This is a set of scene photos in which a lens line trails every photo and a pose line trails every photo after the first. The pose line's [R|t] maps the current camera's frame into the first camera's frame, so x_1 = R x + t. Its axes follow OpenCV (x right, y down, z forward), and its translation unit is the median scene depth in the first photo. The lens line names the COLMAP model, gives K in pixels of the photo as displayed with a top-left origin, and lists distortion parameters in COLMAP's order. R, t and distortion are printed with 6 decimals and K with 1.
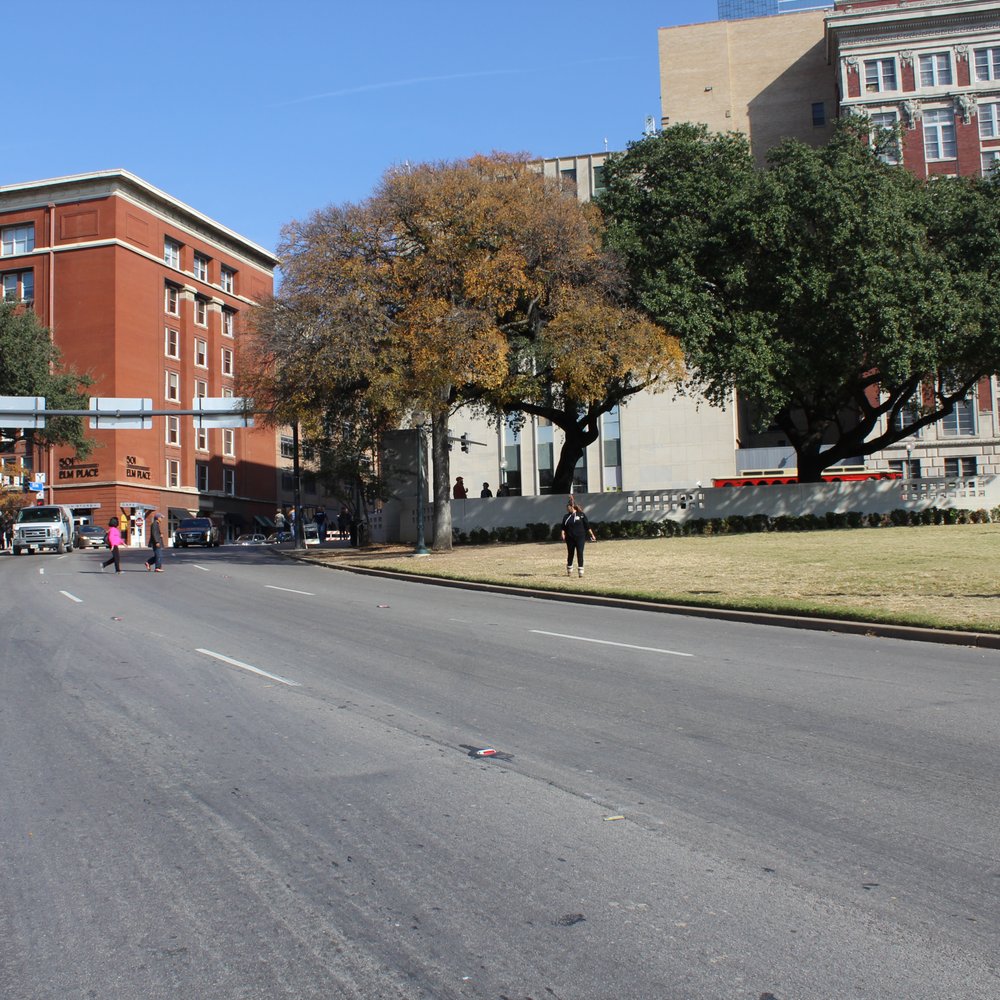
lens RADIAL K [[1211.9, 0, 500.0], [0, 1211.9, 500.0], [0, 0, 1]] dist [-0.133206, 0.010136]
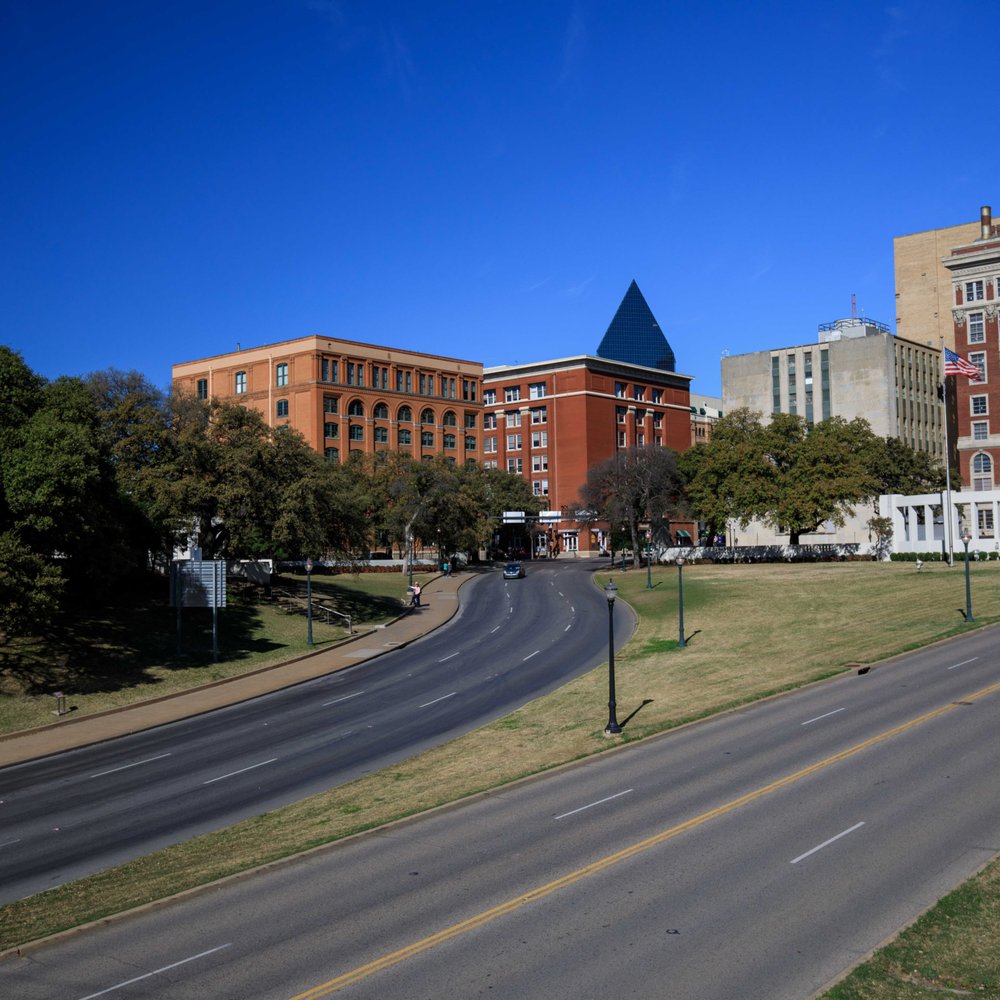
lens RADIAL K [[1211.9, 0, 500.0], [0, 1211.9, 500.0], [0, 0, 1]] dist [-0.133206, 0.010136]
pose [[0.890318, -0.004812, -0.455313, 0.496597], [0.015407, 0.999690, 0.019563, -0.095997], [0.455078, -0.024432, 0.890116, -0.904070]]
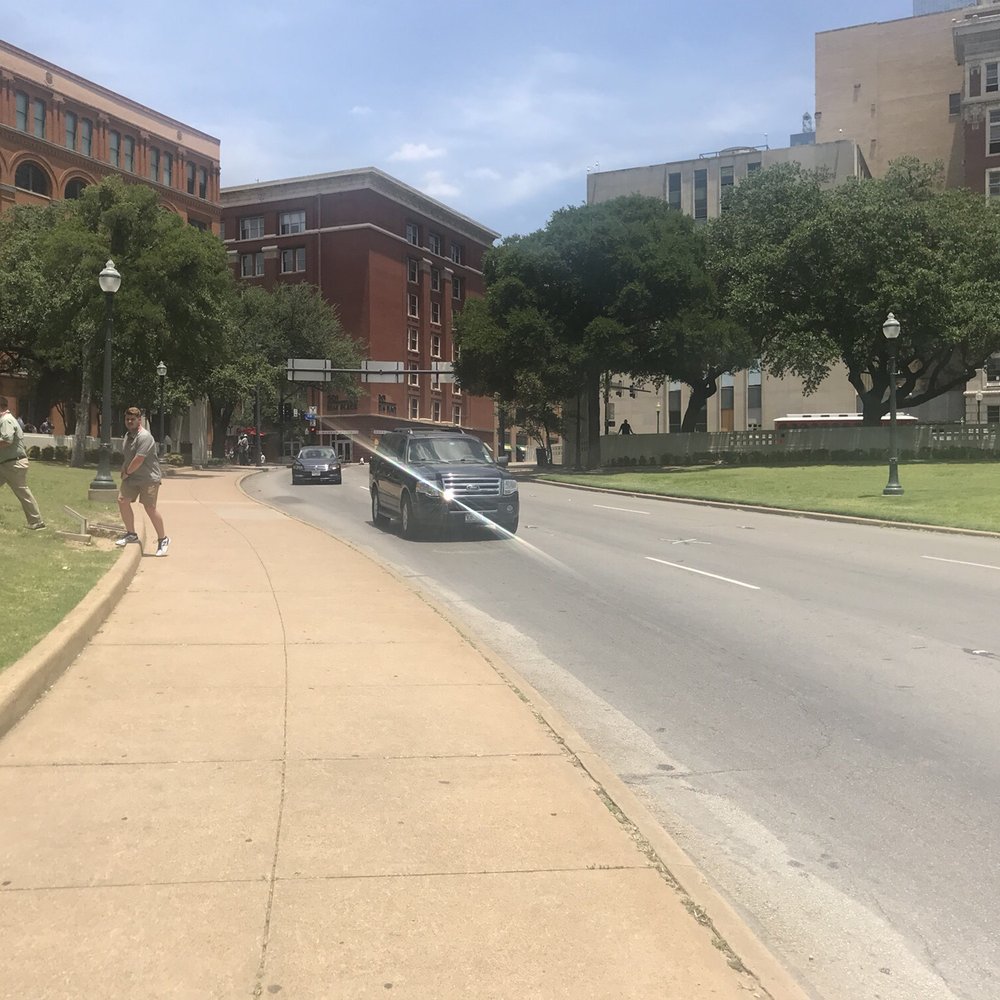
lens RADIAL K [[1077.1, 0, 527.8], [0, 1077.1, 500.1], [0, 0, 1]] dist [-0.020050, 0.003921]
pose [[0.987833, 0.027069, -0.153145, 0.034190], [-0.016873, 0.997577, 0.067495, -0.004295], [0.154601, -0.064090, 0.985896, -0.152155]]
